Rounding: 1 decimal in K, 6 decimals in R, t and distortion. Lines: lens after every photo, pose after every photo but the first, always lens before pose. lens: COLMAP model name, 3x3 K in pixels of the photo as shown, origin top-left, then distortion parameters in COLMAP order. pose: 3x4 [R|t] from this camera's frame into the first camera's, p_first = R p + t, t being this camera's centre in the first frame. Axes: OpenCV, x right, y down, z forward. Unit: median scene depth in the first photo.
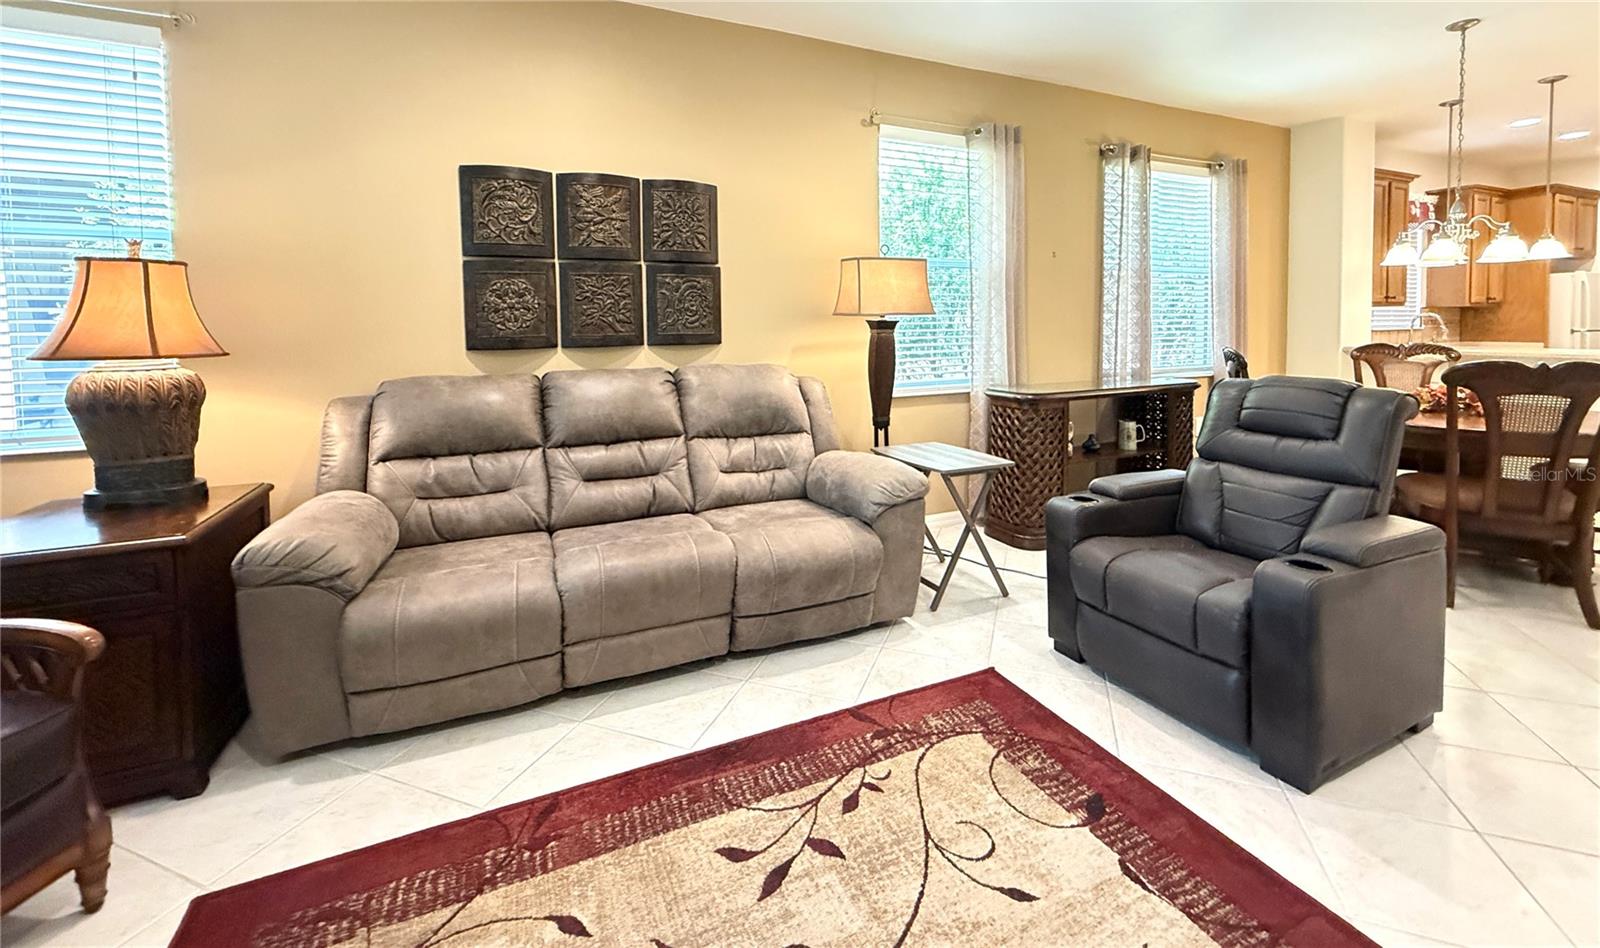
lens RADIAL K [[646.5, 0, 798.6], [0, 646.5, 350.8], [0, 0, 1]] dist [-0.000249, 0.000010]
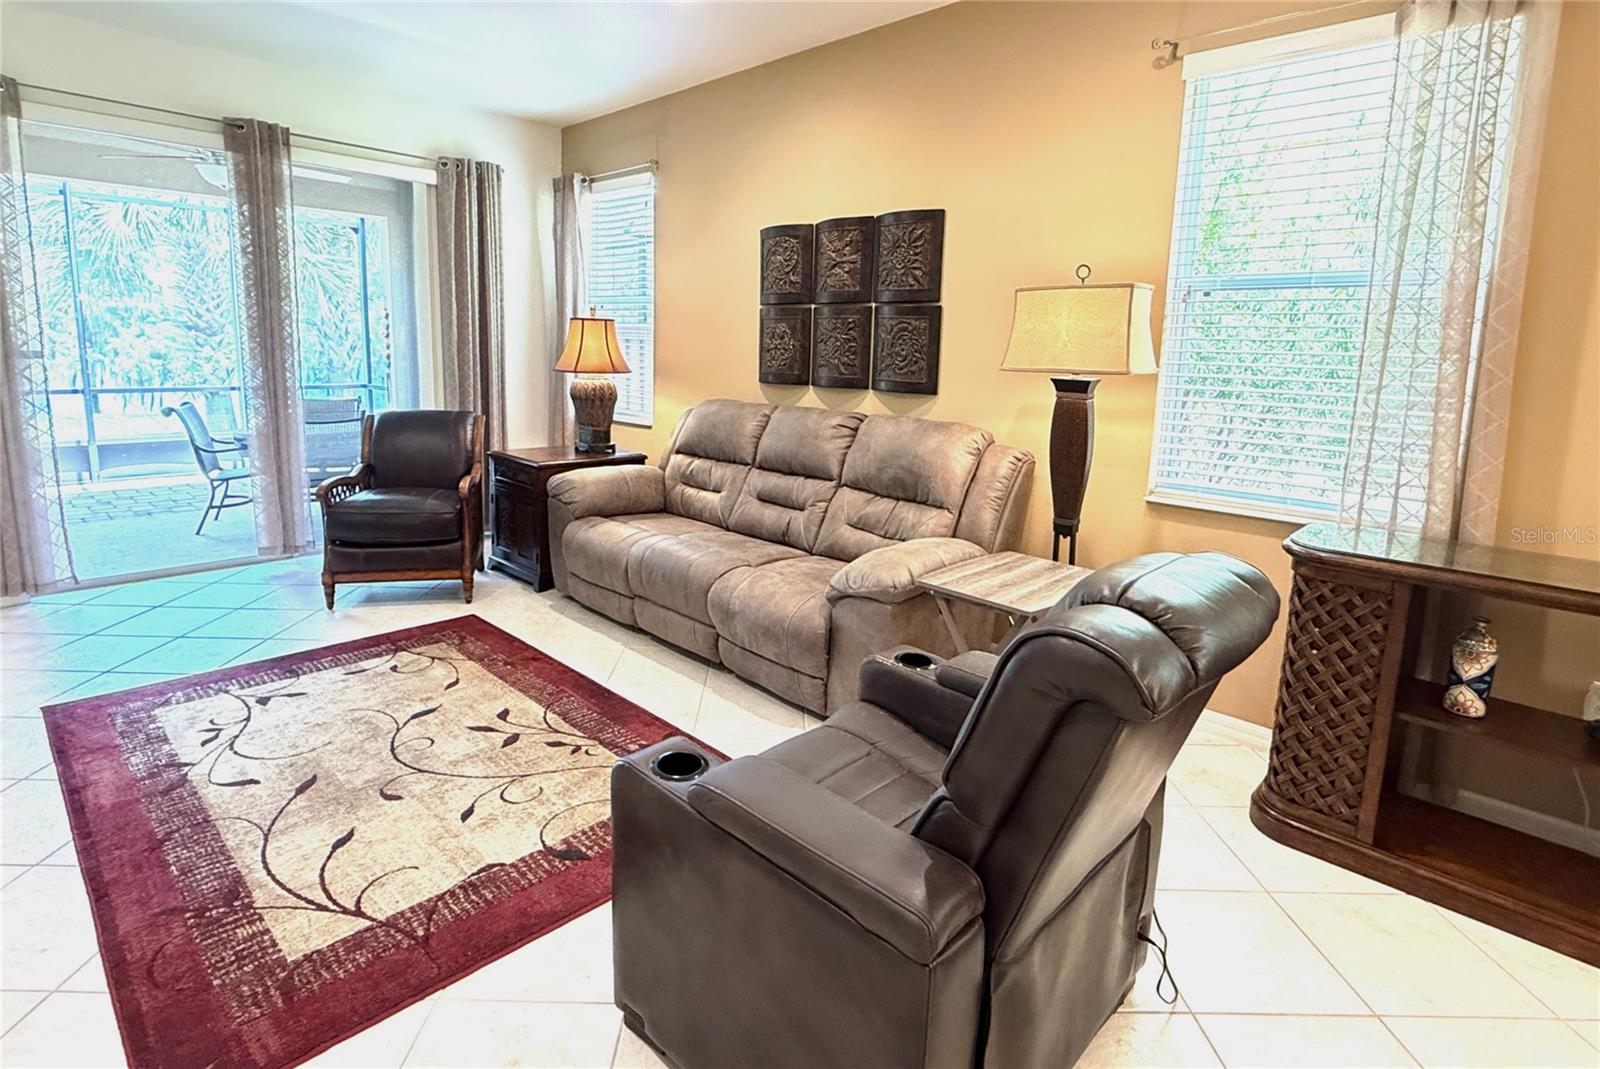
lens RADIAL K [[808.4, 0, 796.8], [0, 808.4, 472.1], [0, 0, 1]] dist [0.001511, -0.000605]
pose [[0.365133, 0.164985, -0.916219, 1.011360], [-0.070714, 0.986243, 0.149413, -0.070128], [0.928266, 0.010234, 0.371777, 0.513201]]
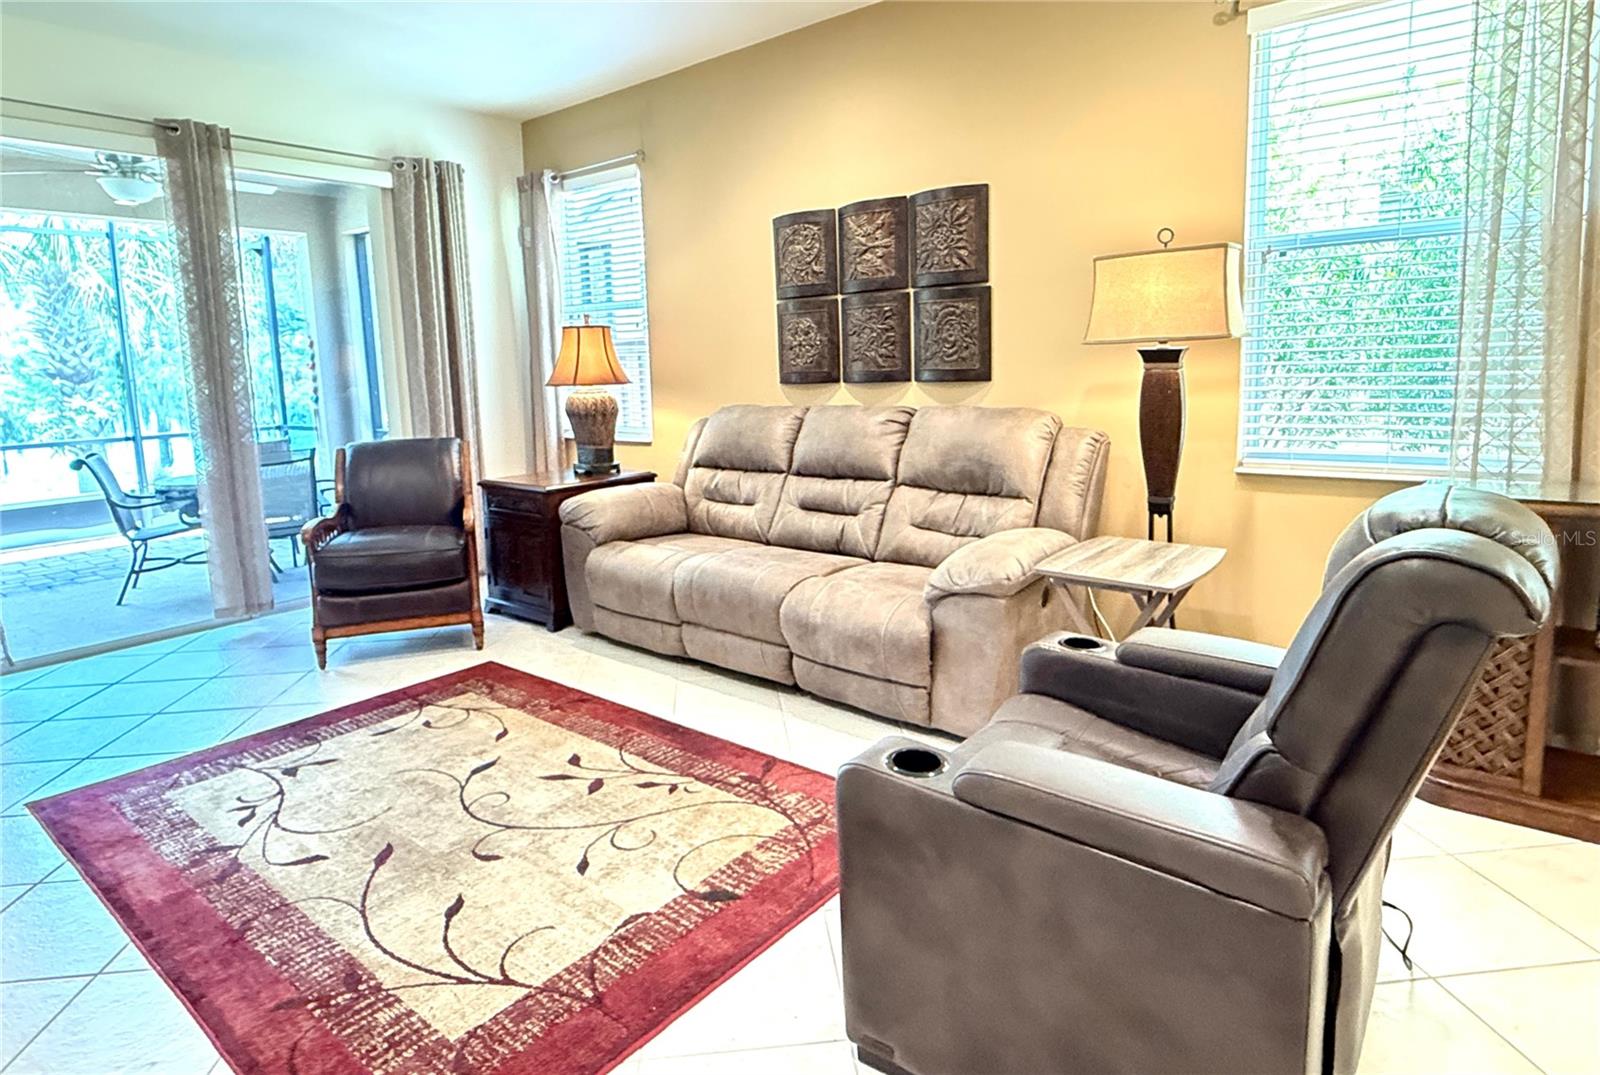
lens RADIAL K [[881.8, 0, 800.8], [0, 881.8, 479.5], [0, 0, 1]] dist [-0.000304, 0.001218]
pose [[0.449222, 0.116581, -0.885781, 0.945464], [-0.011611, 0.992128, 0.124690, -0.028422], [0.893345, -0.045729, 0.447039, 0.342995]]
